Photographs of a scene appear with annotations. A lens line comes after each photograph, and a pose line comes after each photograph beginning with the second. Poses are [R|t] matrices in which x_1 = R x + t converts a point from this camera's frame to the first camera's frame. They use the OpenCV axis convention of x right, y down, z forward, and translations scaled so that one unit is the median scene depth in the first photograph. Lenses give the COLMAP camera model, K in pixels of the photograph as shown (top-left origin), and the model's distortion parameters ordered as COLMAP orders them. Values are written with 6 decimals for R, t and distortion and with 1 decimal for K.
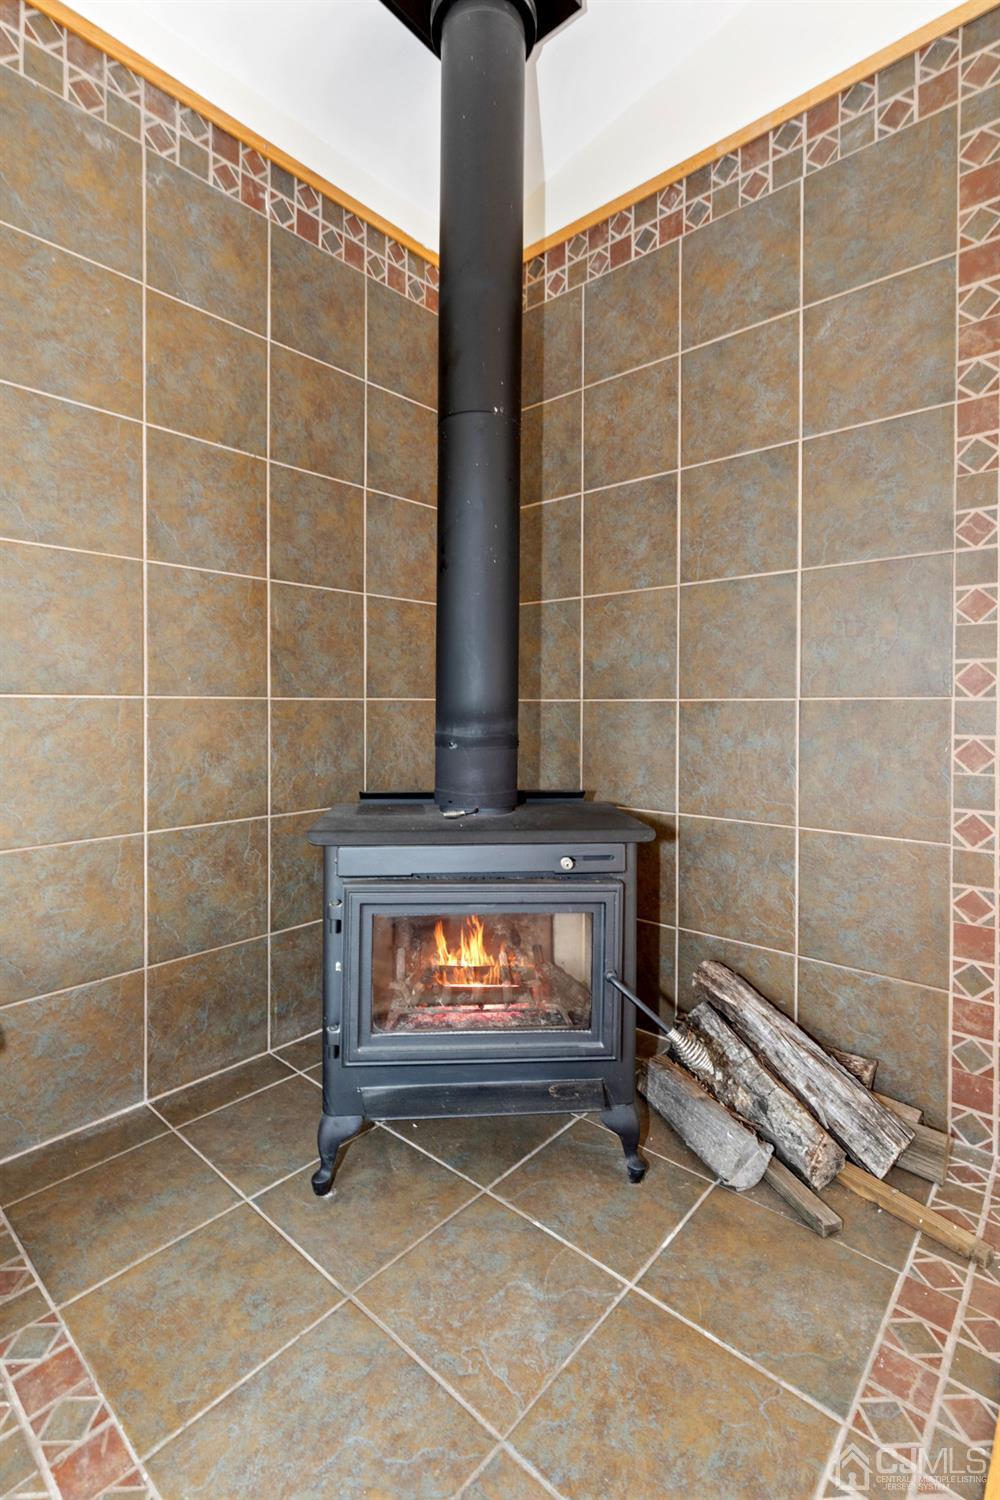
lens RADIAL K [[684.9, 0, 496.8], [0, 684.9, 715.8], [0, 0, 1]] dist [-0.016160, 0.005401]
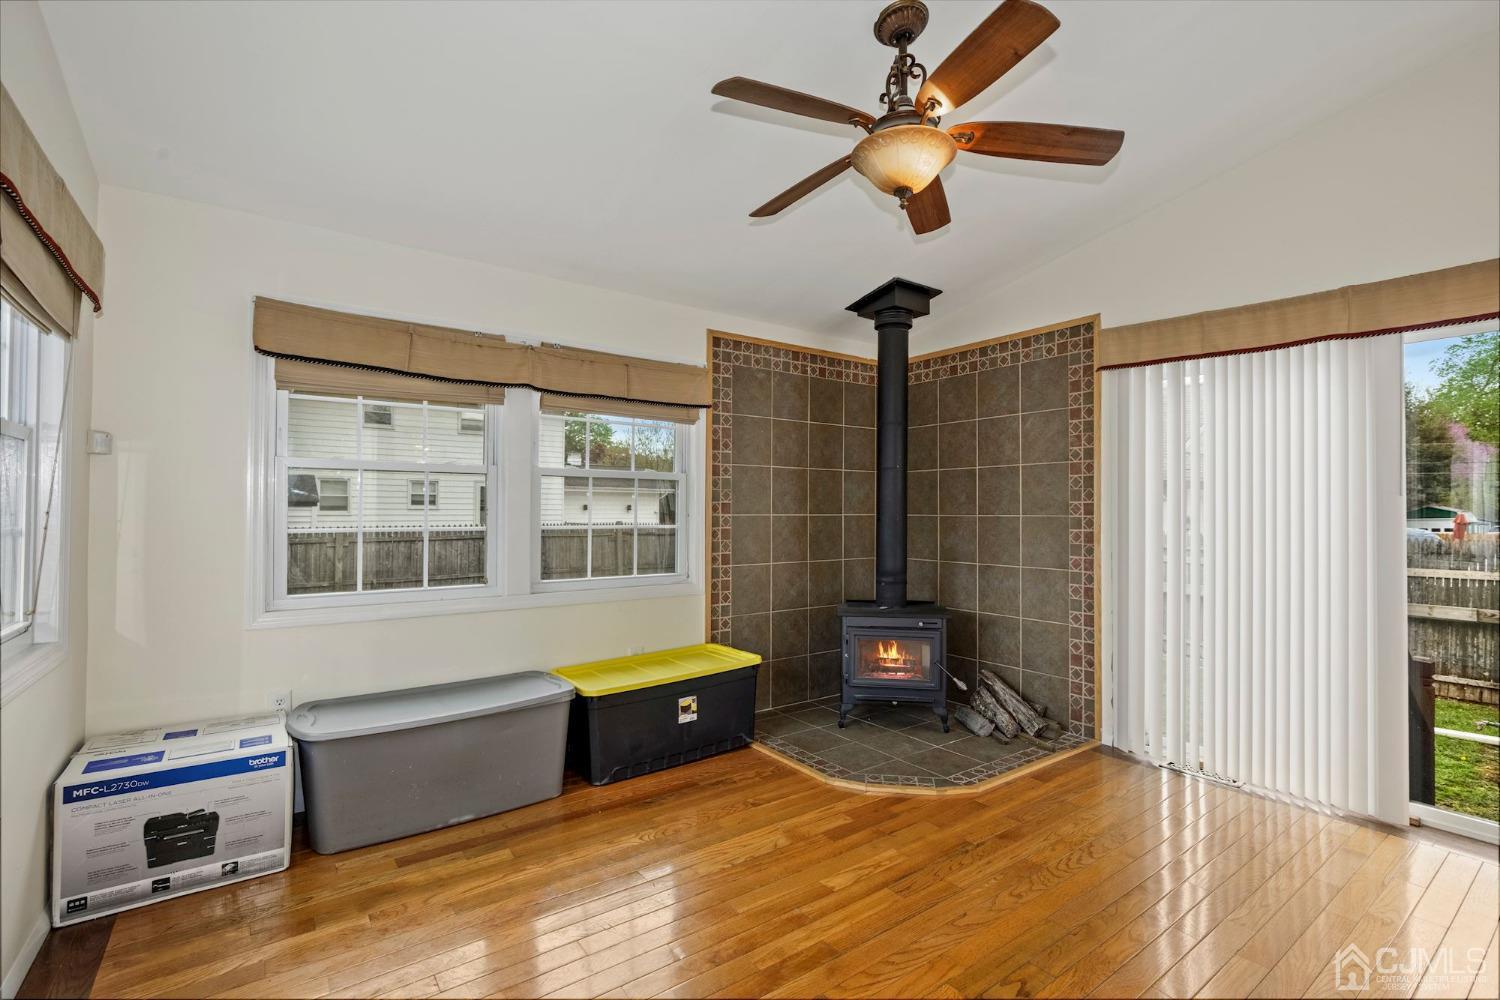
lens RADIAL K [[684.9, 0, 759.6], [0, 684.9, 504.2], [0, 0, 1]] dist [-0.016160, 0.005401]
pose [[0.976466, -0.003480, -0.215642, 0.044238], [-0.002542, 0.999615, -0.027644, -0.189677], [0.215655, 0.027541, 0.976081, -1.737523]]
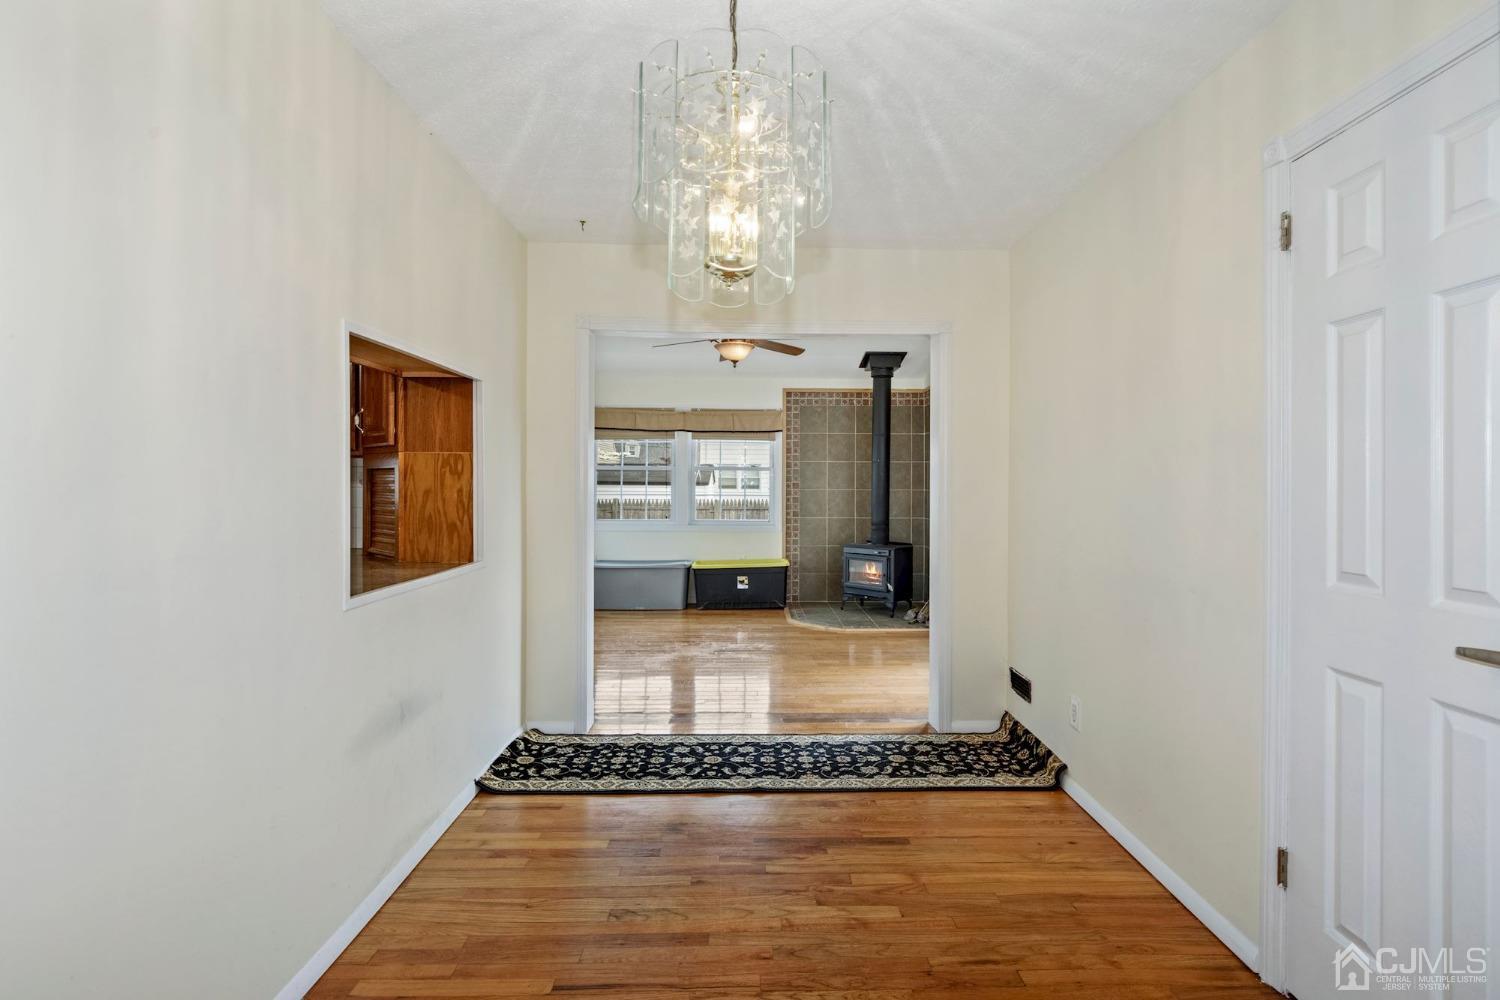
lens RADIAL K [[684.9, 0, 746.2], [0, 684.9, 486.0], [0, 0, 1]] dist [-0.016160, 0.005401]
pose [[0.658357, -0.006120, -0.752681, 2.715411], [-0.015414, 0.999648, -0.021610, -0.134263], [0.752548, 0.025829, 0.658031, -2.590214]]
